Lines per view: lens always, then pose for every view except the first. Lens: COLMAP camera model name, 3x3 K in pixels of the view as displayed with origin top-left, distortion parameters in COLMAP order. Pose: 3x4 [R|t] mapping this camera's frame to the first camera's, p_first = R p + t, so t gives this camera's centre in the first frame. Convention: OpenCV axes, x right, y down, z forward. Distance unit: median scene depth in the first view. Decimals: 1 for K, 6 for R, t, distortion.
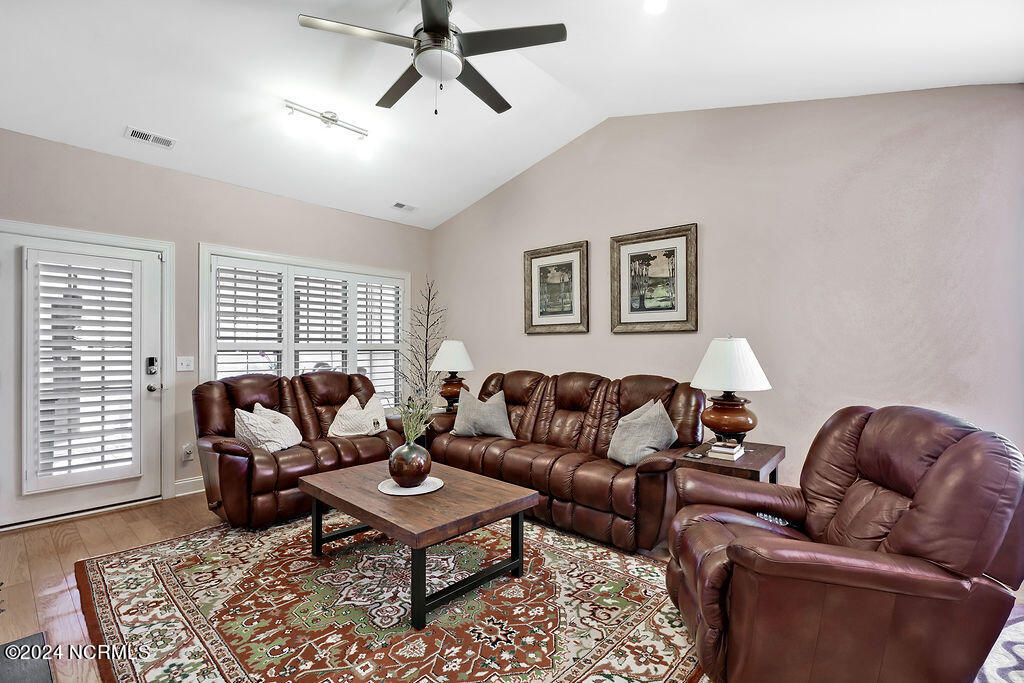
lens RADIAL K [[466.2, 0, 514.3], [0, 466.2, 345.7], [0, 0, 1]] dist [-0.011636, 0.000146]
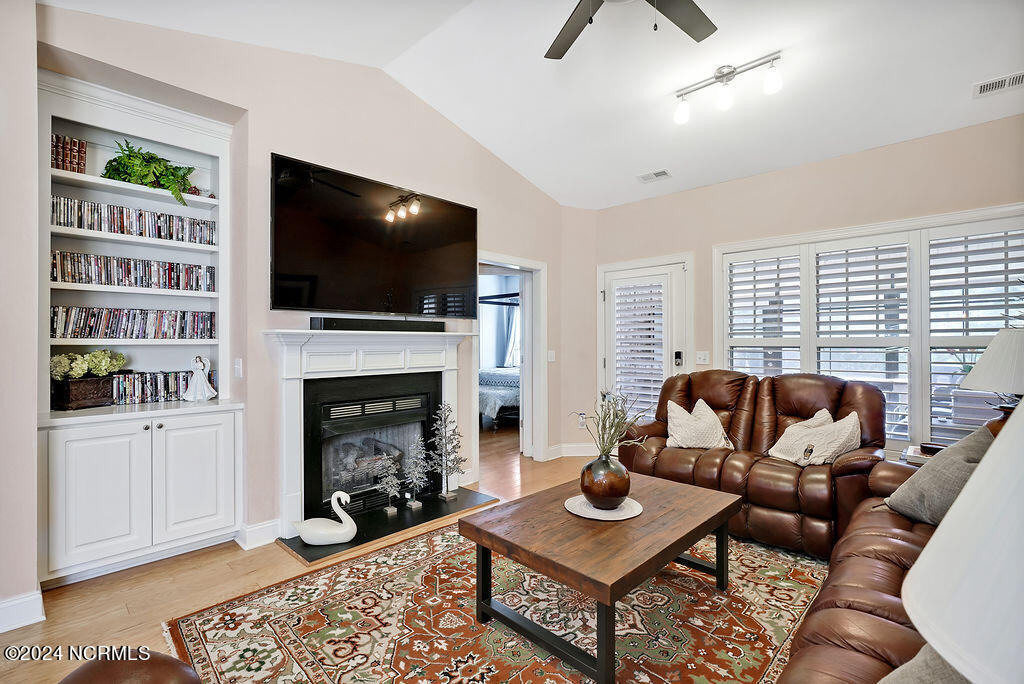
lens RADIAL K [[461.7, 0, 508.6], [0, 461.7, 343.1], [0, 0, 1]] dist [-0.012511, 0.000203]
pose [[-0.046570, 0.000631, -0.998915, 0.448960], [0.005900, 0.999983, 0.000357, 0.000316], [0.998898, -0.005877, -0.046573, 0.624410]]
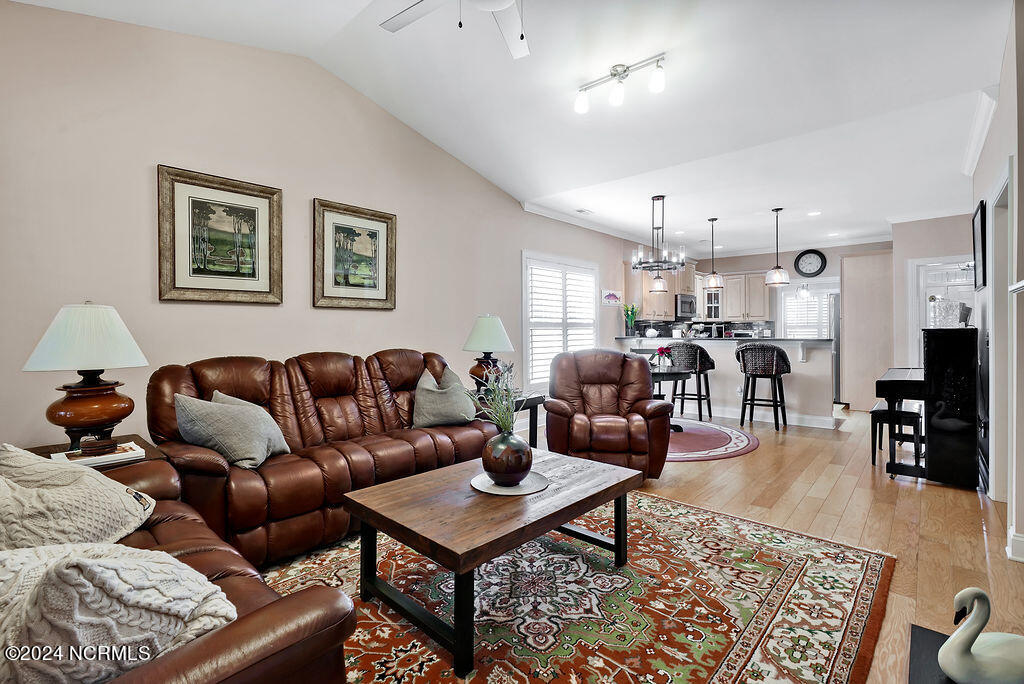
lens RADIAL K [[471.0, 0, 511.2], [0, 471.0, 328.6], [0, 0, 1]] dist [-0.011006, 0.000019]
pose [[0.005874, 0.001603, 0.999981, -0.766174], [0.003388, 0.999993, -0.001623, 0.018205], [-0.999977, 0.003398, 0.005869, 0.711918]]
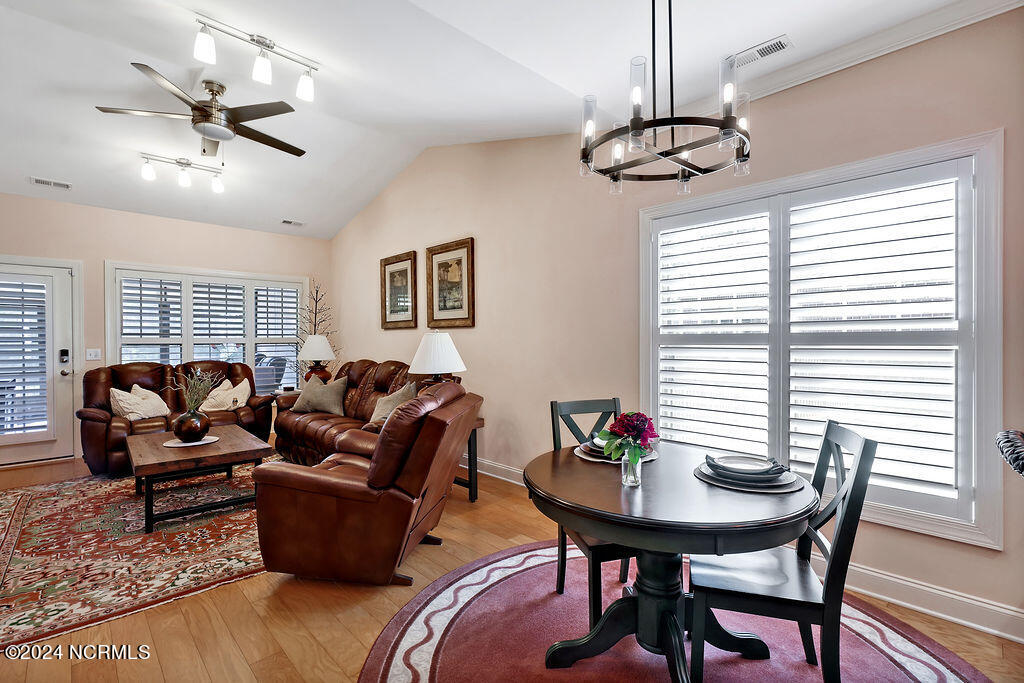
lens RADIAL K [[467.6, 0, 512.0], [0, 467.6, 341.5], [0, 0, 1]] dist [-0.002137, 0.001037]
pose [[0.996060, -0.004408, -0.088567, 0.604604], [0.005017, 0.999965, 0.006653, 0.000129], [0.088535, -0.007071, 0.996048, -0.205963]]
